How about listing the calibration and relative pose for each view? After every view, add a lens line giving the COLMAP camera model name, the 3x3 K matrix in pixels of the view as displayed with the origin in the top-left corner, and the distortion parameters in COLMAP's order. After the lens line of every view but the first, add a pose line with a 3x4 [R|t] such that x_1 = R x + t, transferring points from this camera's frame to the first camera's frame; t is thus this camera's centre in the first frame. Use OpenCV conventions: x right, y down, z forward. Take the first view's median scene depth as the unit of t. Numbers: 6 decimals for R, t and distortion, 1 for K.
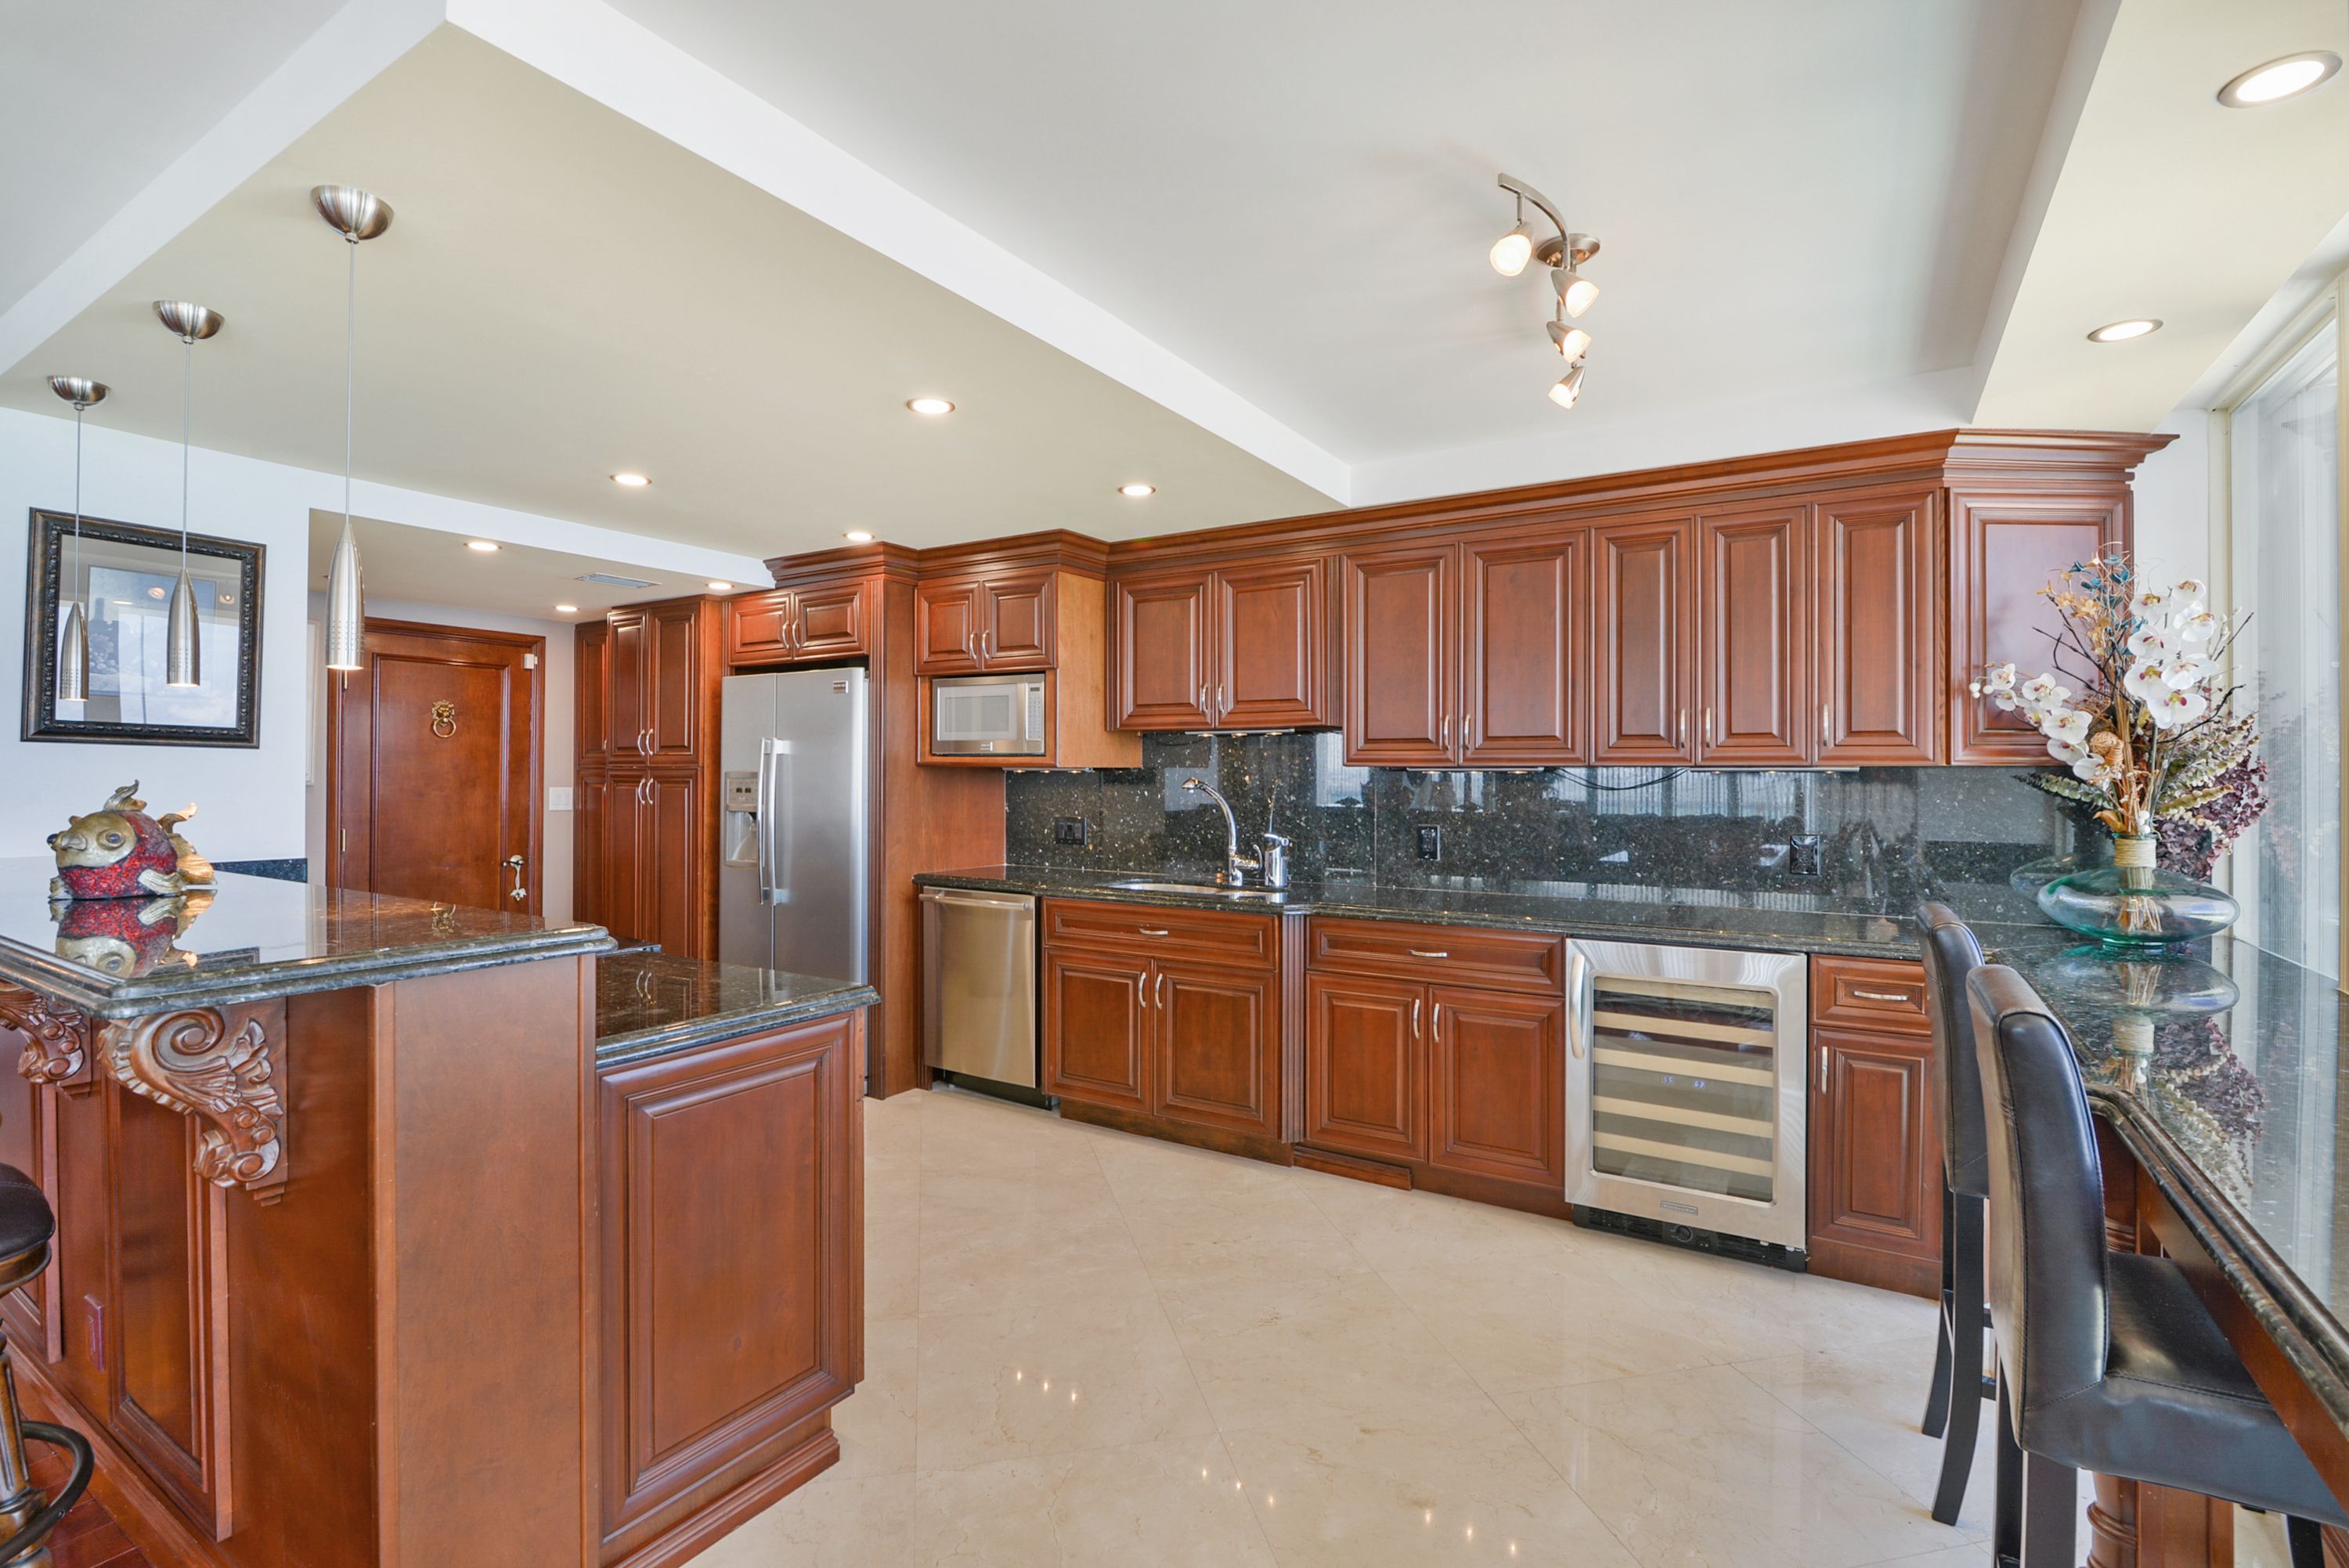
lens RADIAL K [[1083.3, 0, 1186.4], [0, 1083.3, 774.0], [0, 0, 1]] dist [0.000244, -0.015330]
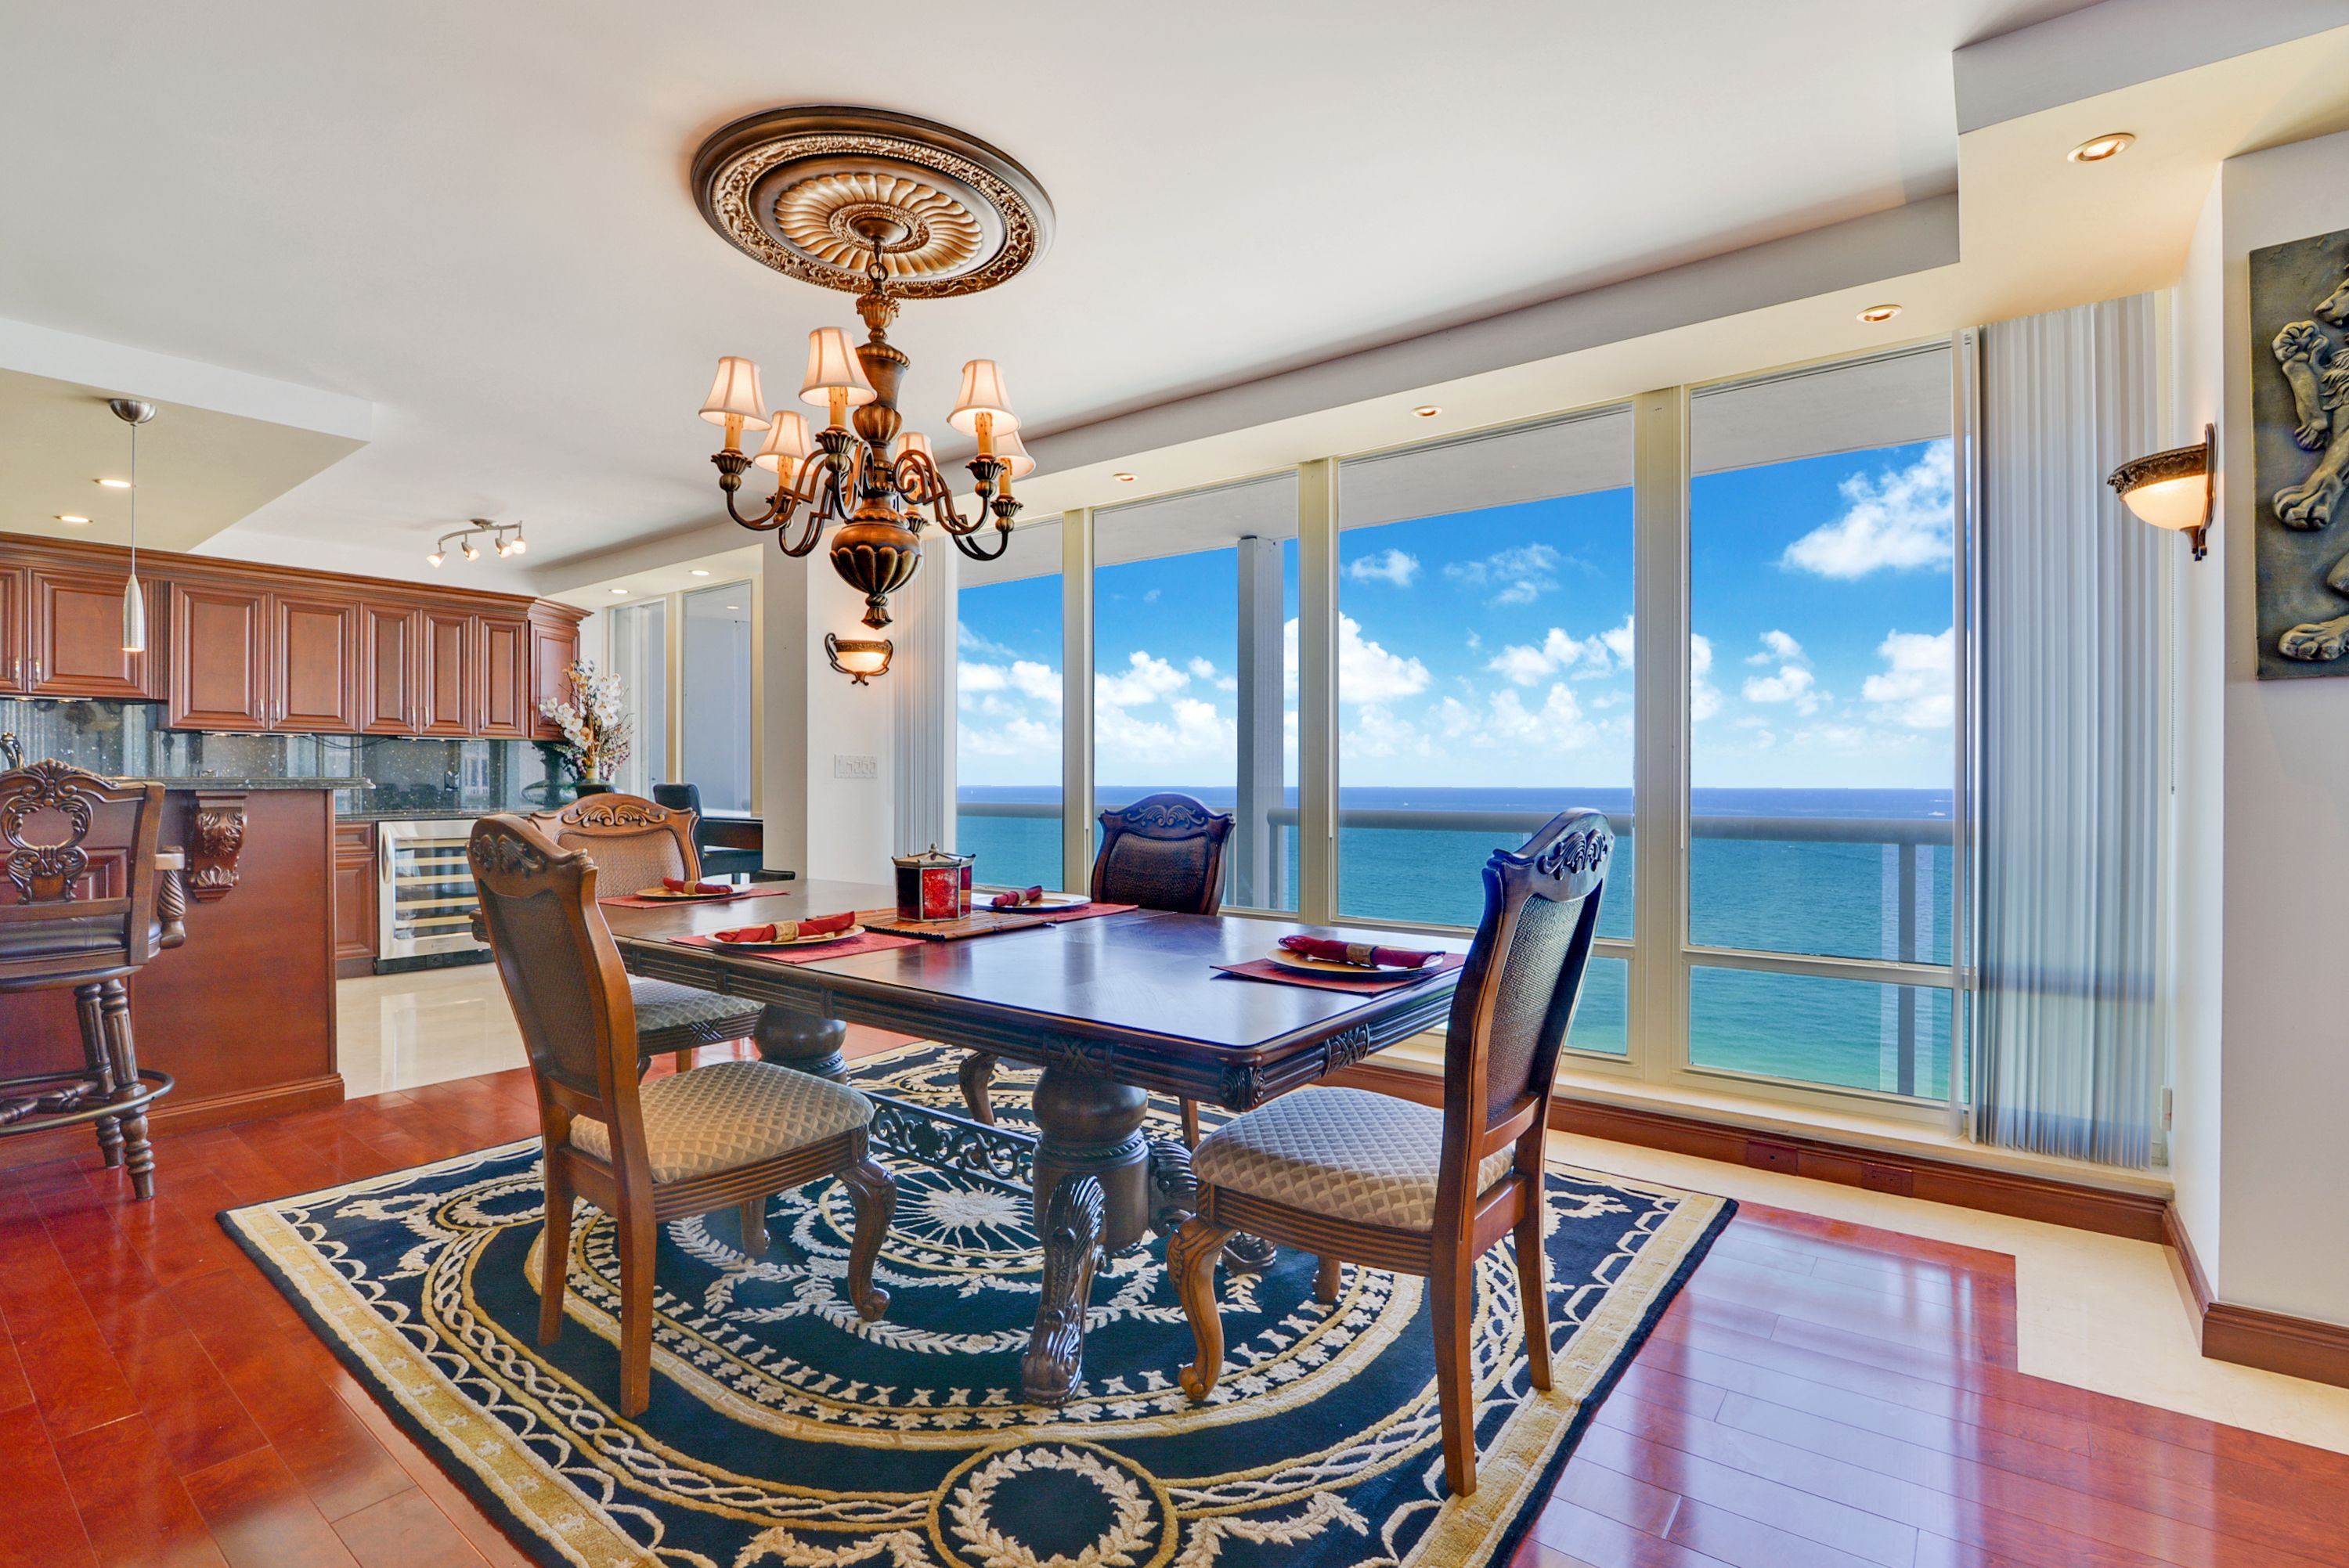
lens RADIAL K [[1072.3, 0, 1174.5], [0, 1072.3, 784.0], [0, 0, 1]] dist [0.001969, -0.047866]
pose [[0.100877, -0.006651, 0.994877, -1.458430], [-0.004423, 0.999965, 0.007134, 0.067511], [-0.994889, -0.005120, 0.100844, -0.629292]]
